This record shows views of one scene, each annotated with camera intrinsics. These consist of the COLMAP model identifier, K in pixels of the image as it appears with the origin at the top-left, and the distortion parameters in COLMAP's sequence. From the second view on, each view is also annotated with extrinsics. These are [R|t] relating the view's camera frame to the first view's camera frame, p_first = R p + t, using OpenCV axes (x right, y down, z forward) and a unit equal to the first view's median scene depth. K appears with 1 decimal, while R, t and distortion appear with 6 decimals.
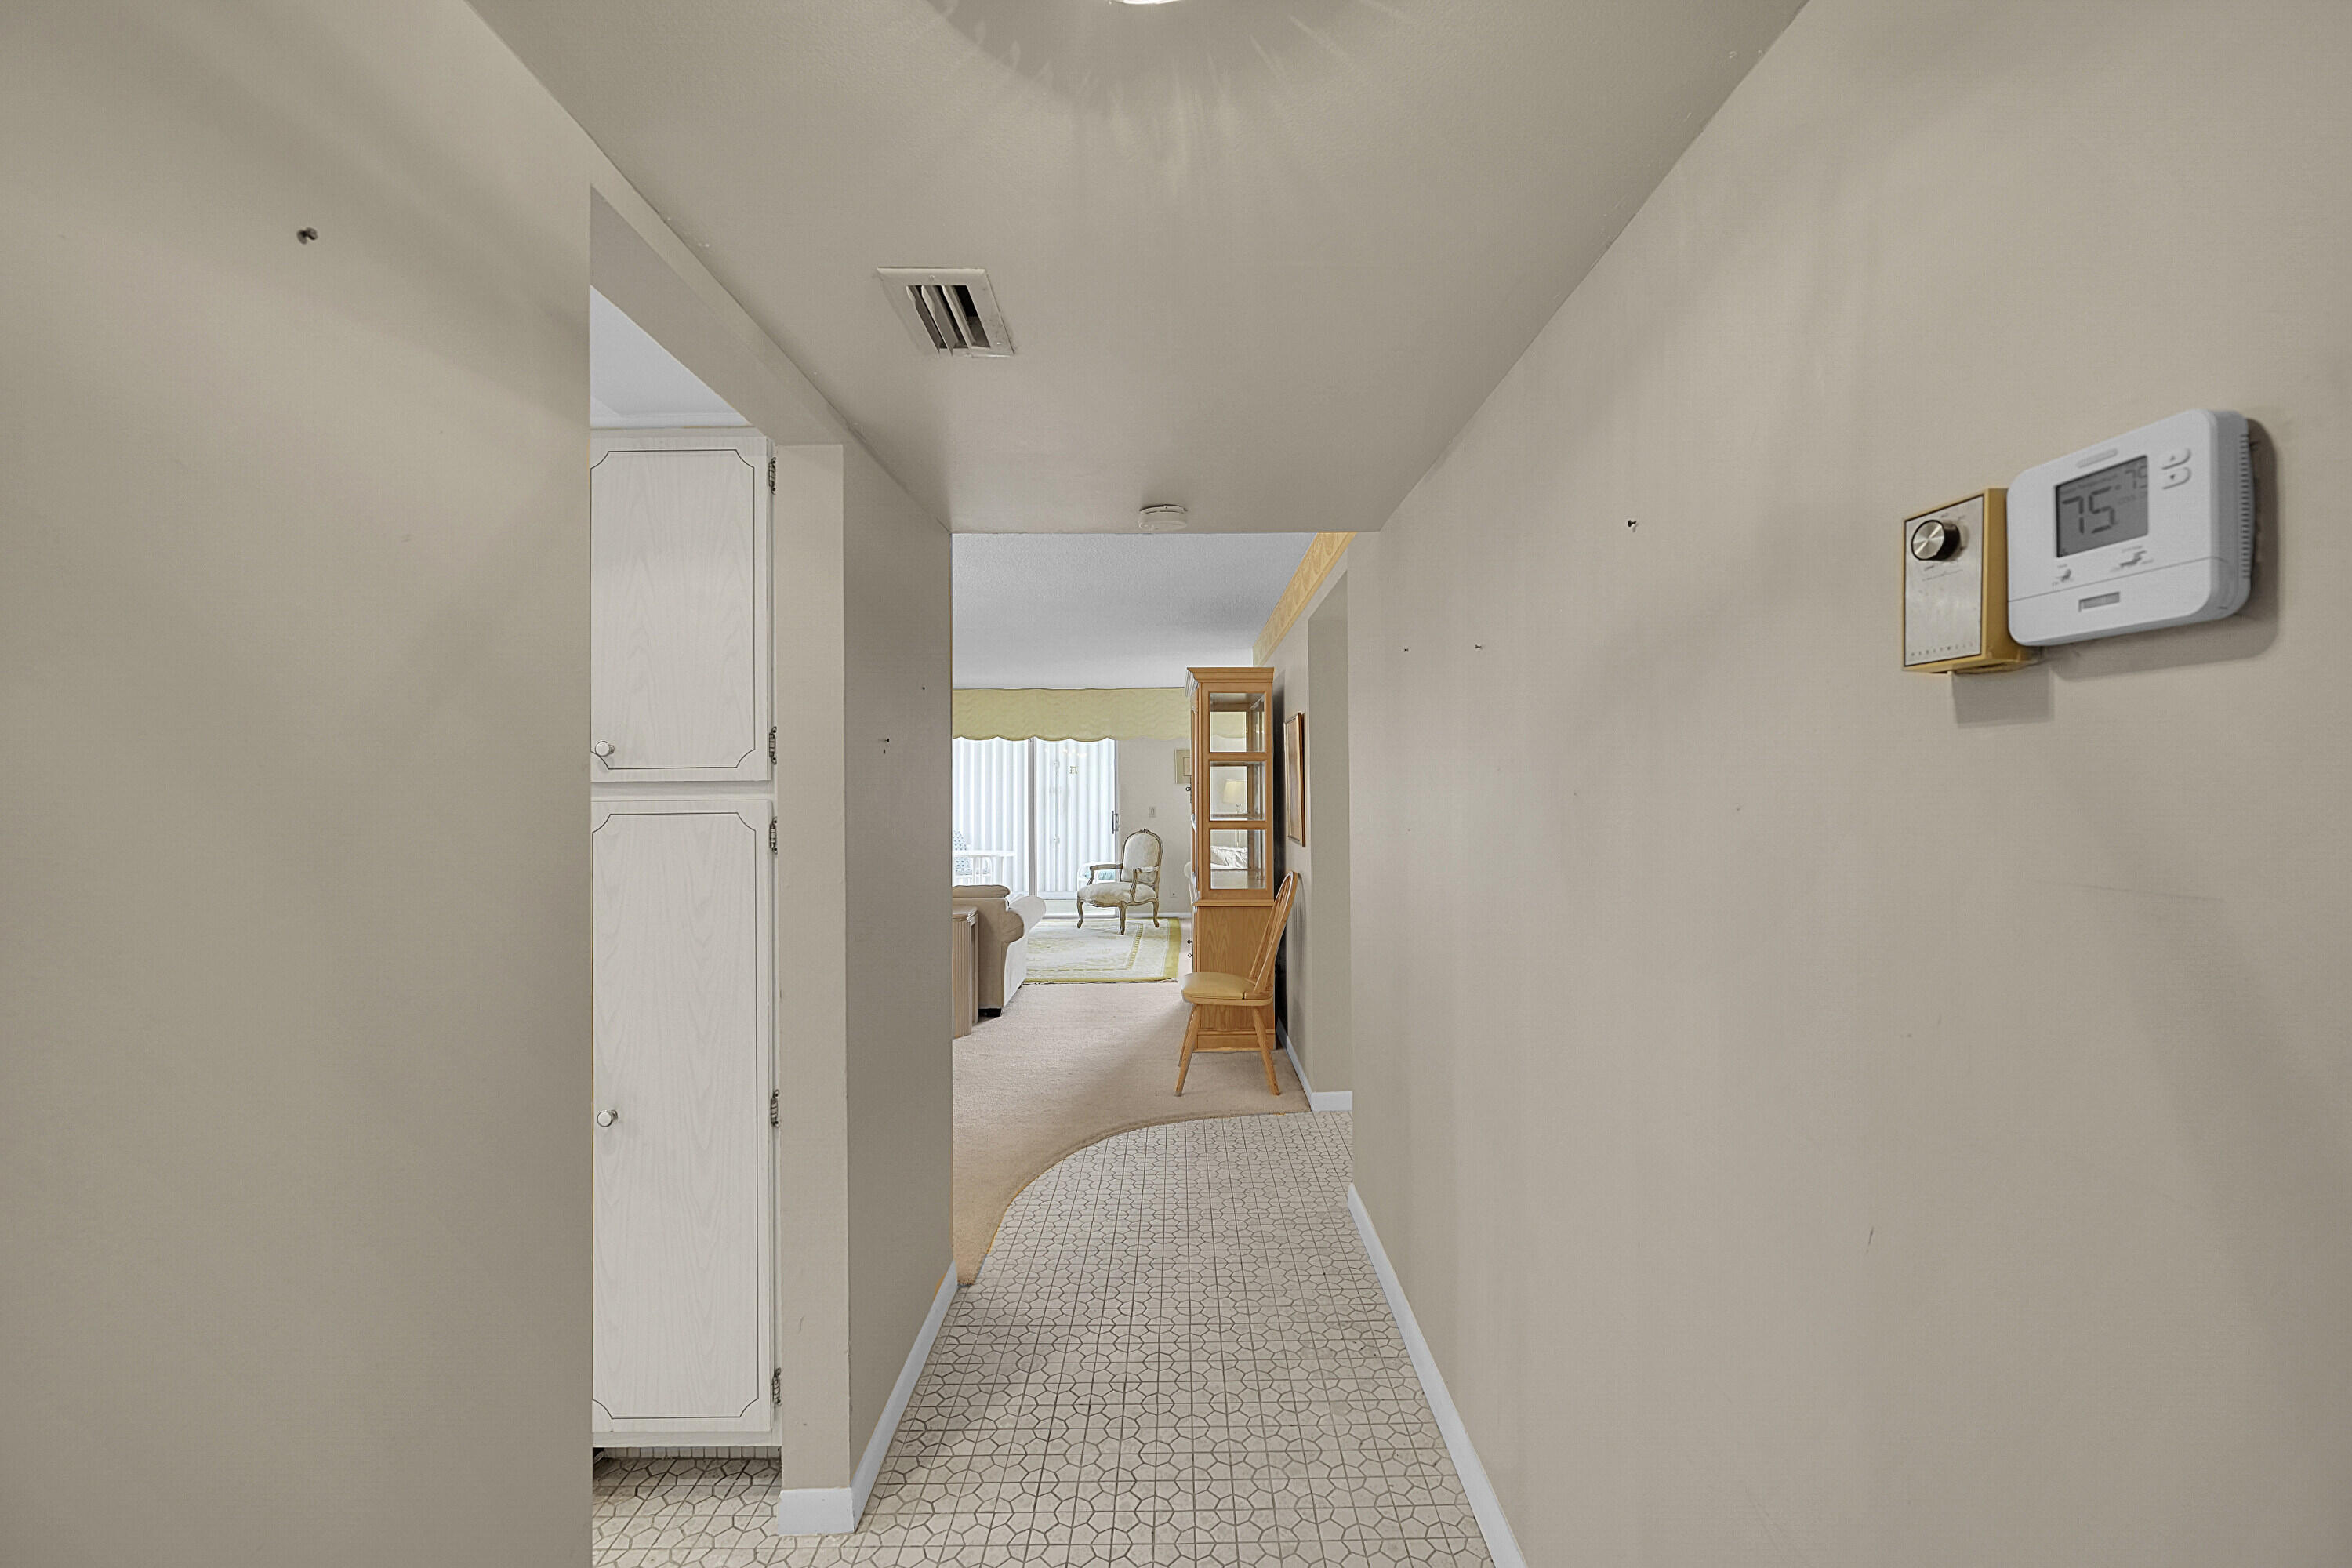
lens RADIAL K [[925.5, 0, 1186.3], [0, 925.5, 790.2], [0, 0, 1]] dist [0.000274, 0.000777]
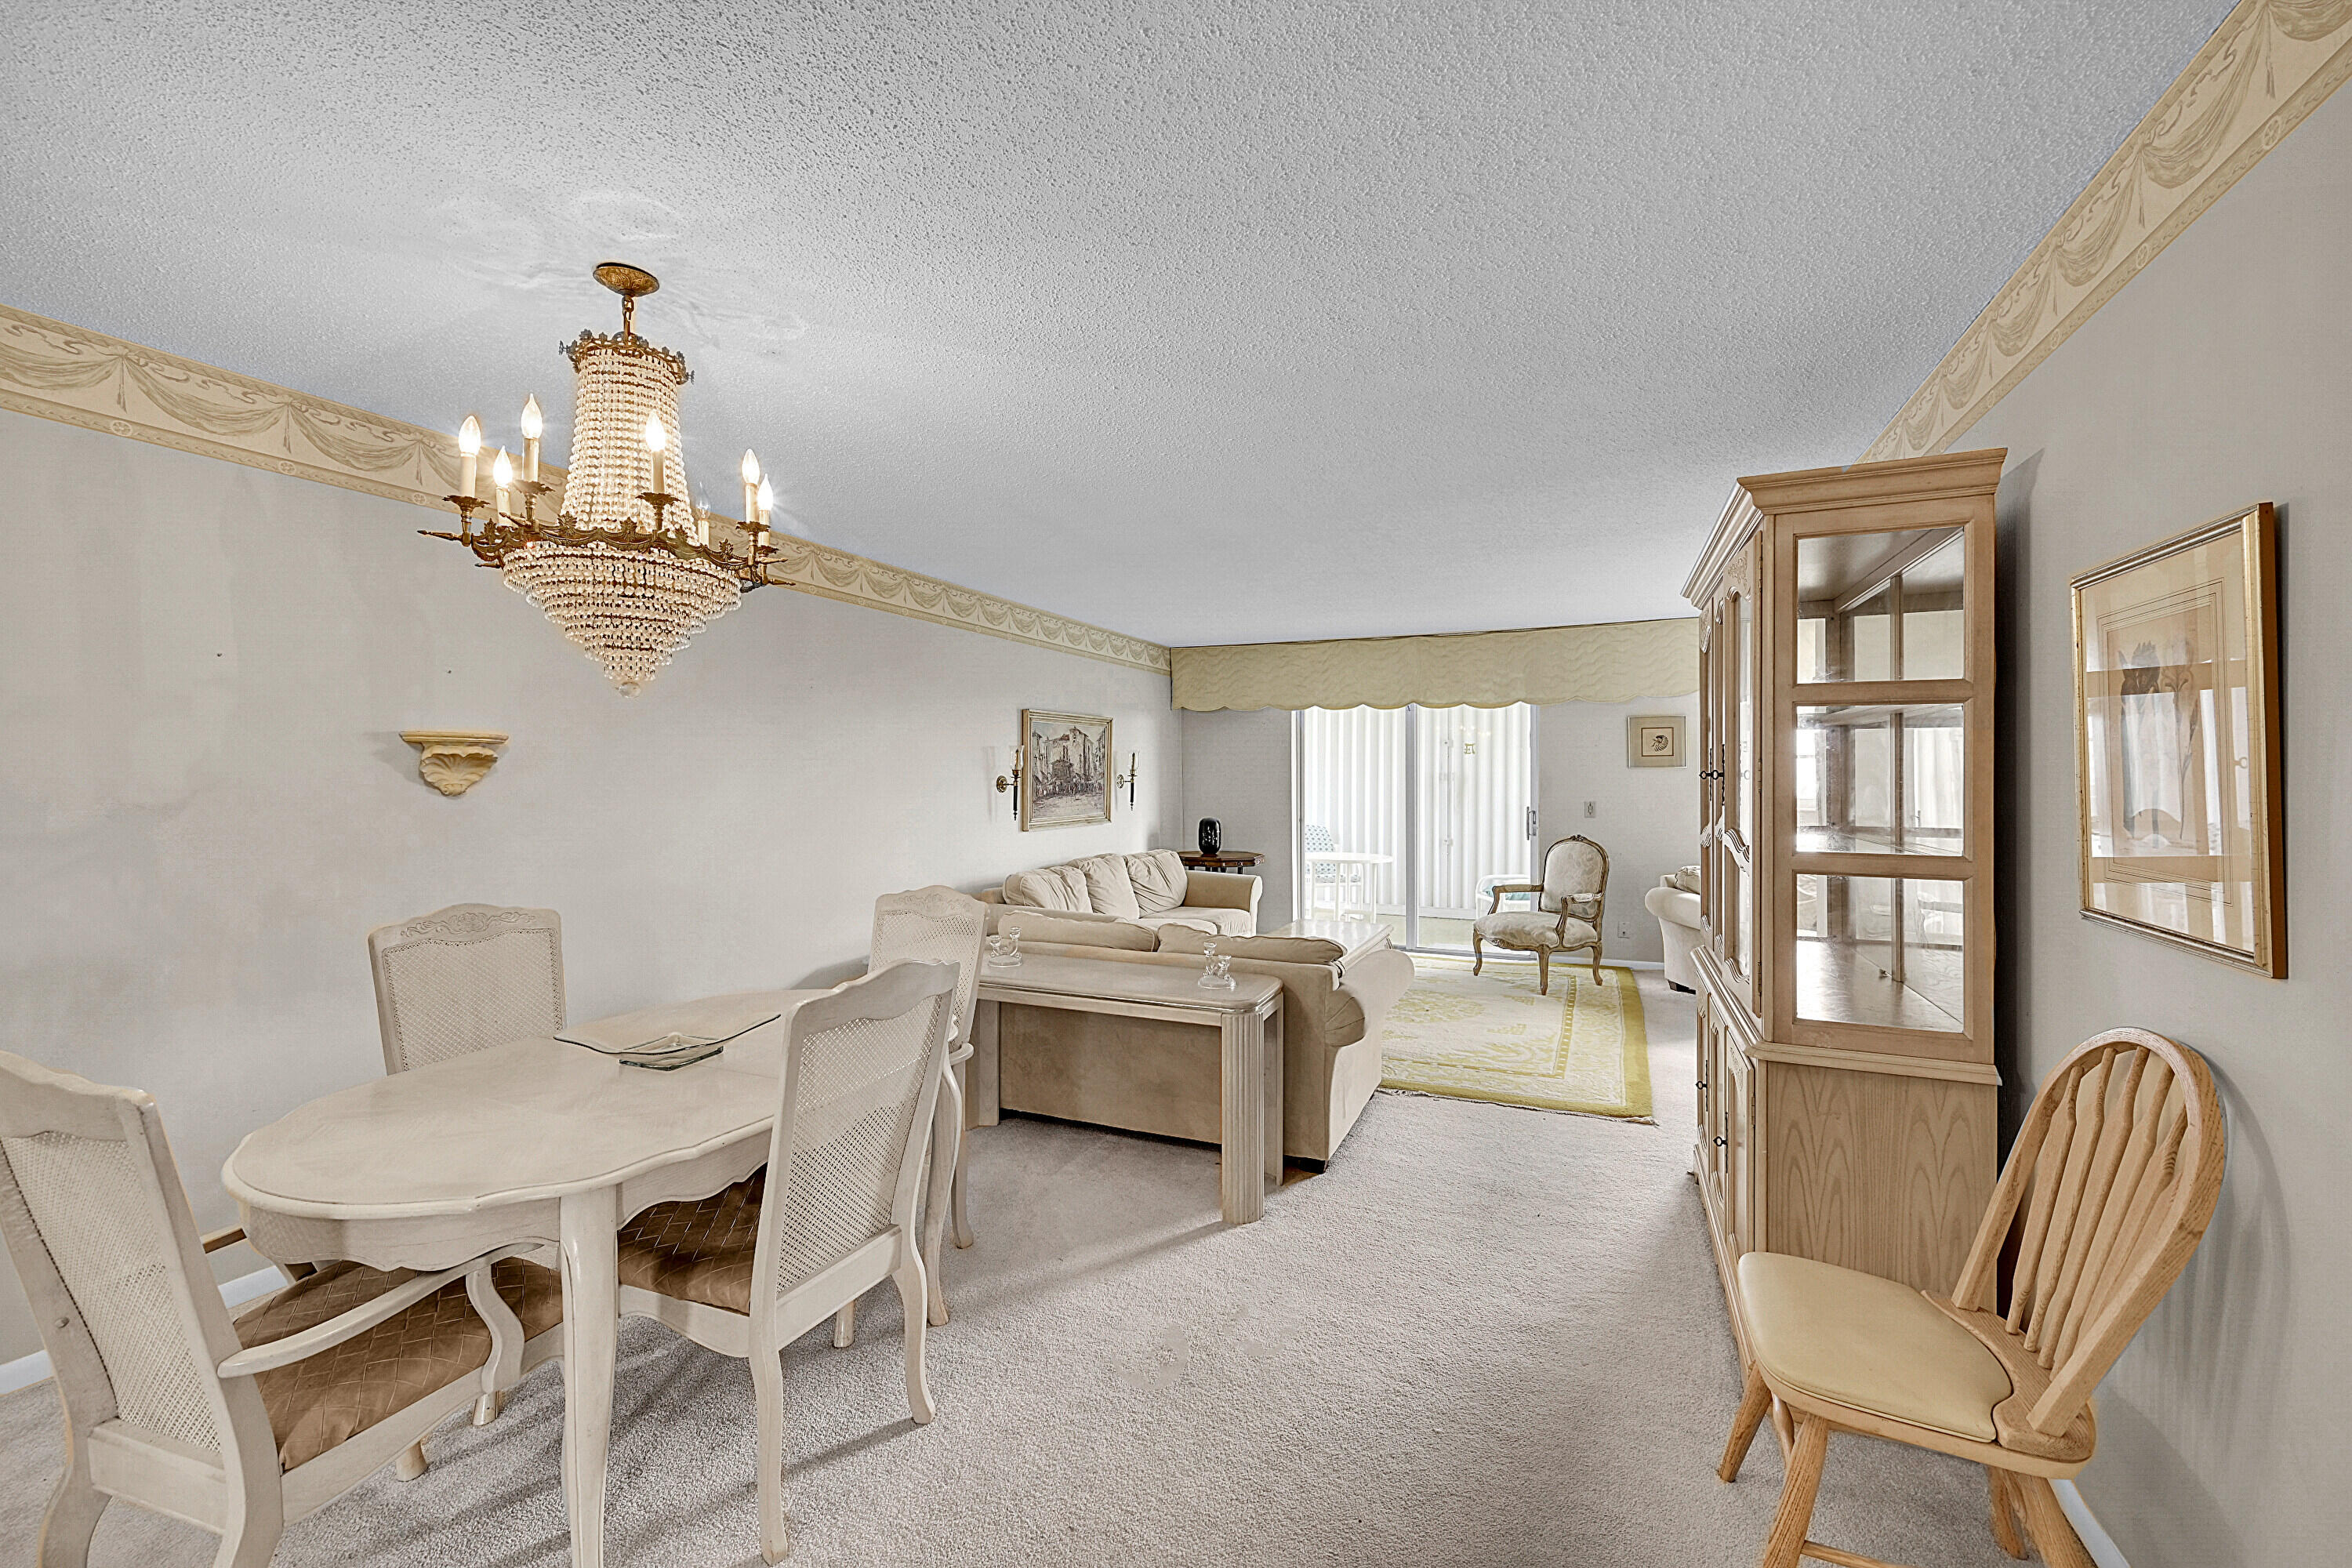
lens RADIAL K [[925.5, 0, 1183.1], [0, 925.5, 783.5], [0, 0, 1]] dist [0.000274, 0.000777]
pose [[0.908971, 0.005222, -0.416827, -0.027679], [-0.002613, 0.999973, 0.006829, 0.000872], [0.416852, -0.005118, 0.908960, 0.285144]]
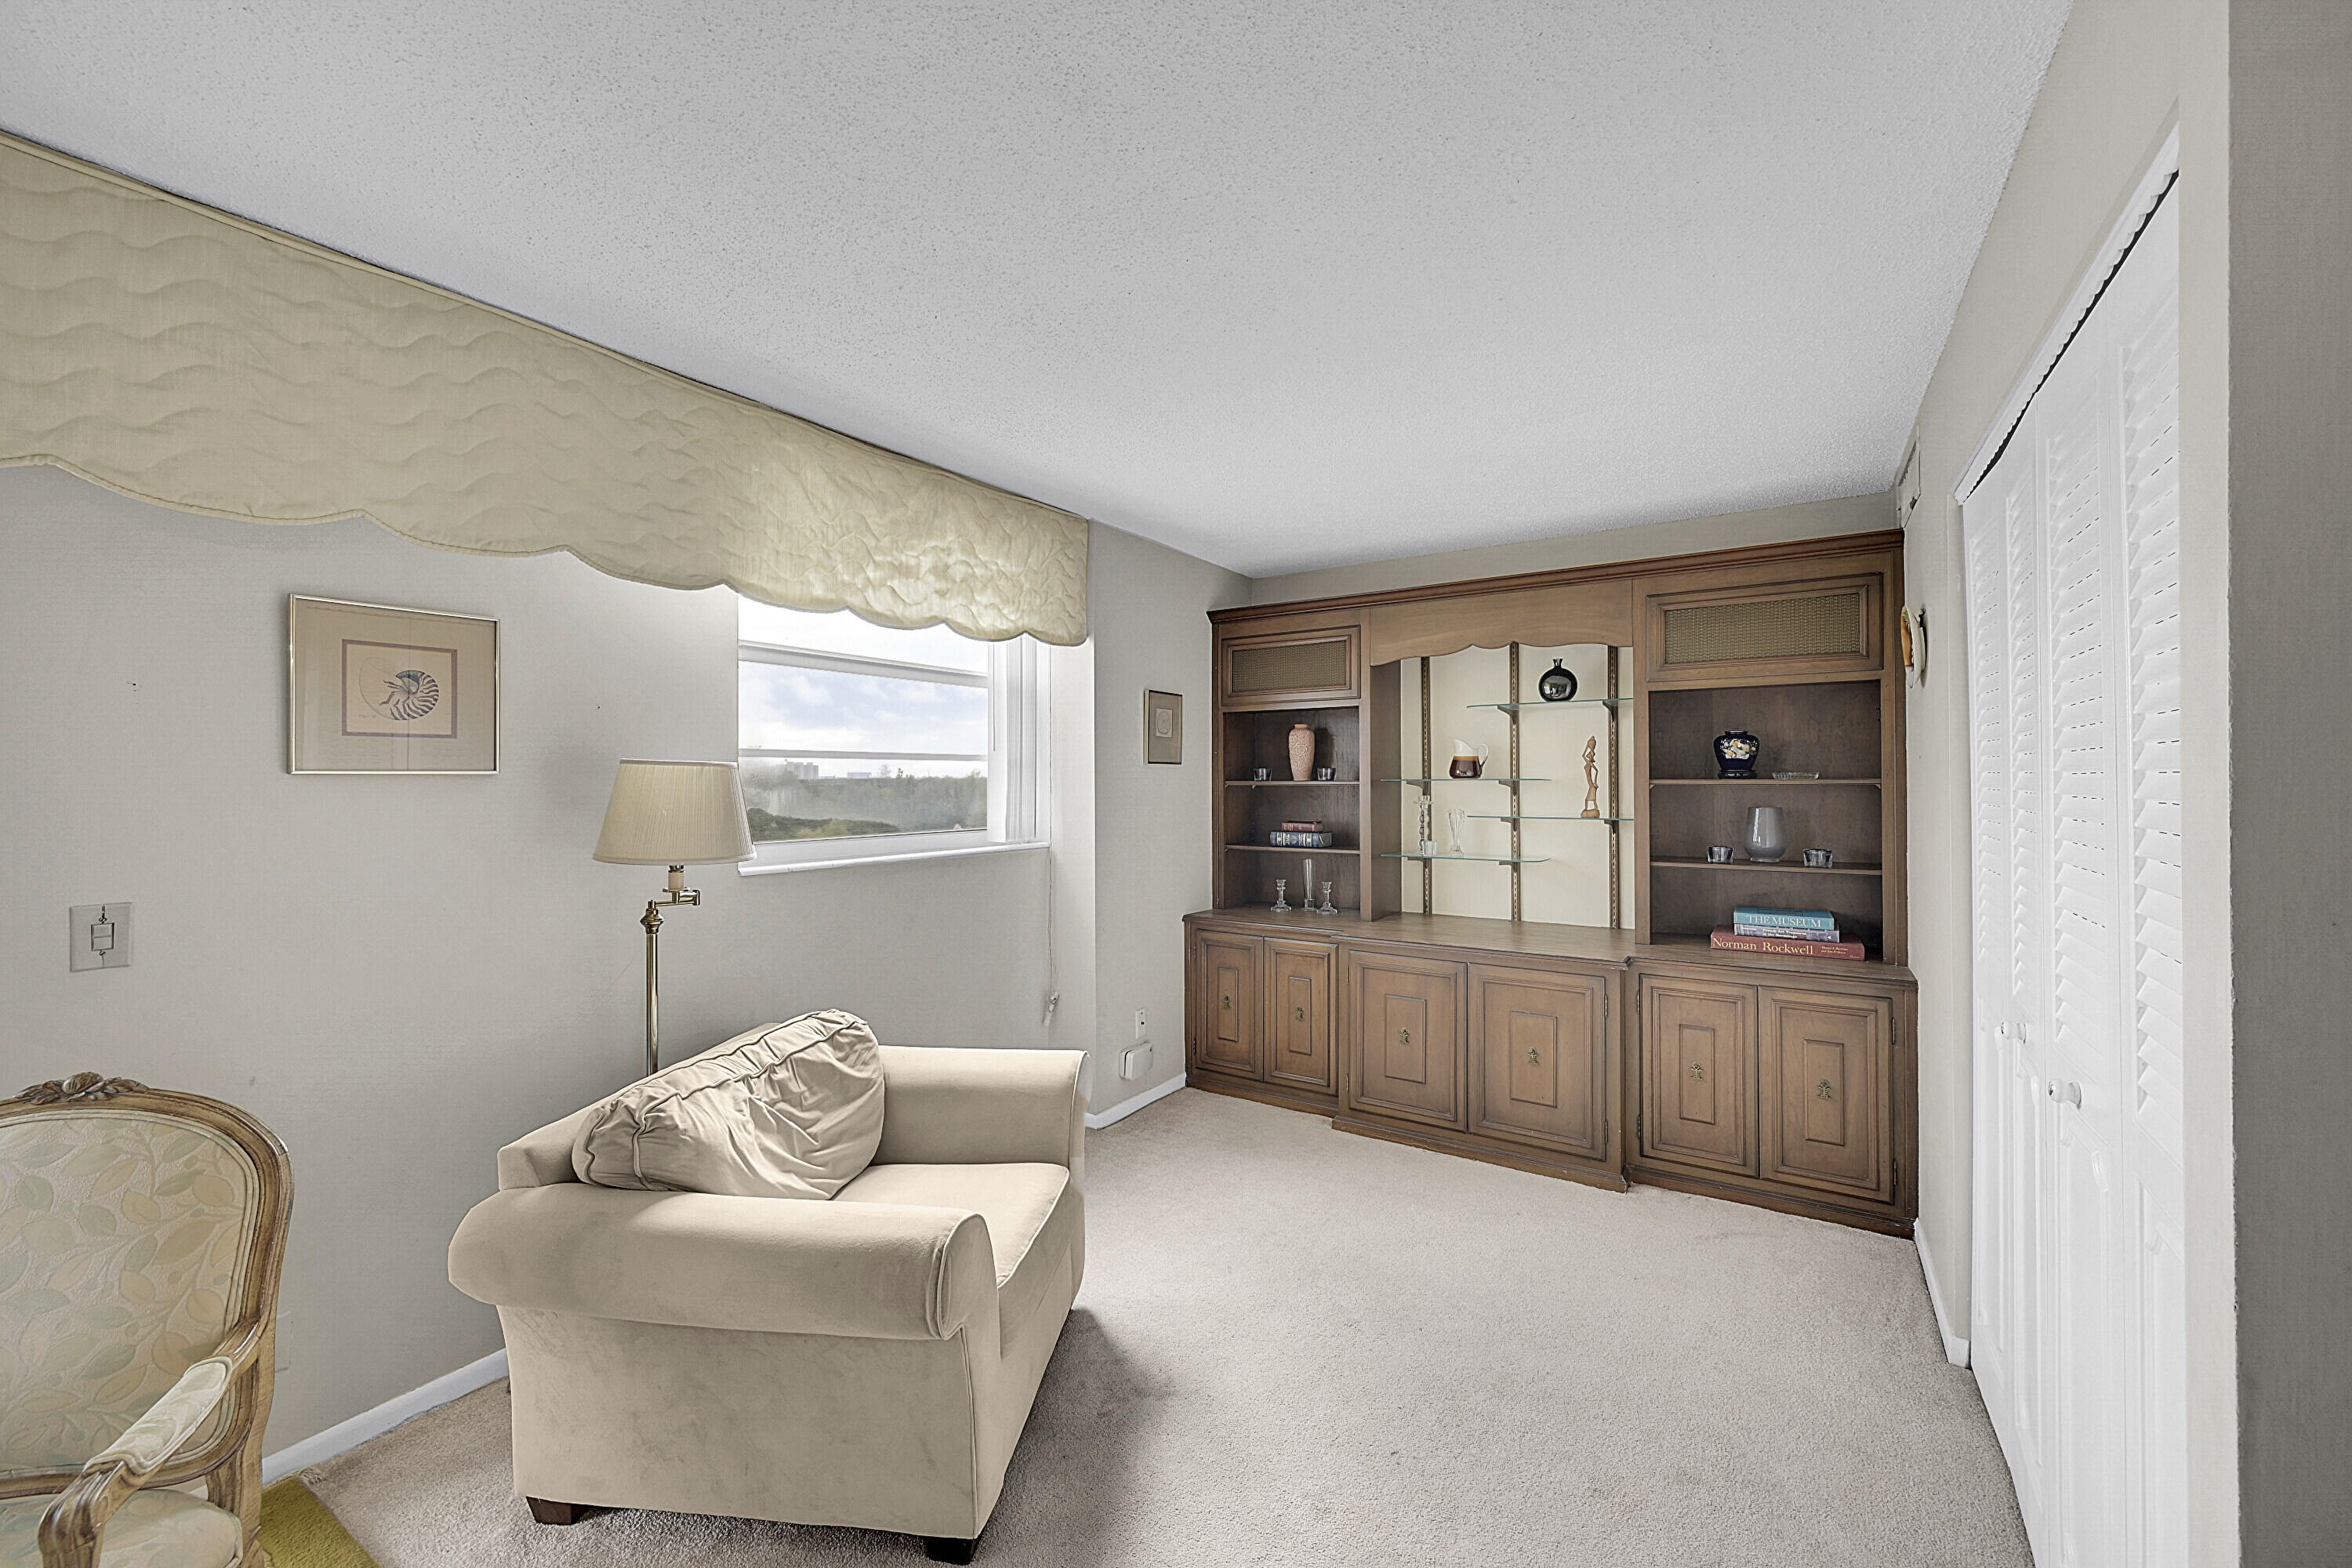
lens RADIAL K [[925.5, 0, 1178.4], [0, 925.5, 775.5], [0, 0, 1]] dist [0.000274, 0.000777]
pose [[0.557722, 0.009533, 0.829973, -0.073025], [0.004662, 0.999882, -0.014617, -0.002840], [-0.830015, 0.012021, 0.557612, 0.801400]]
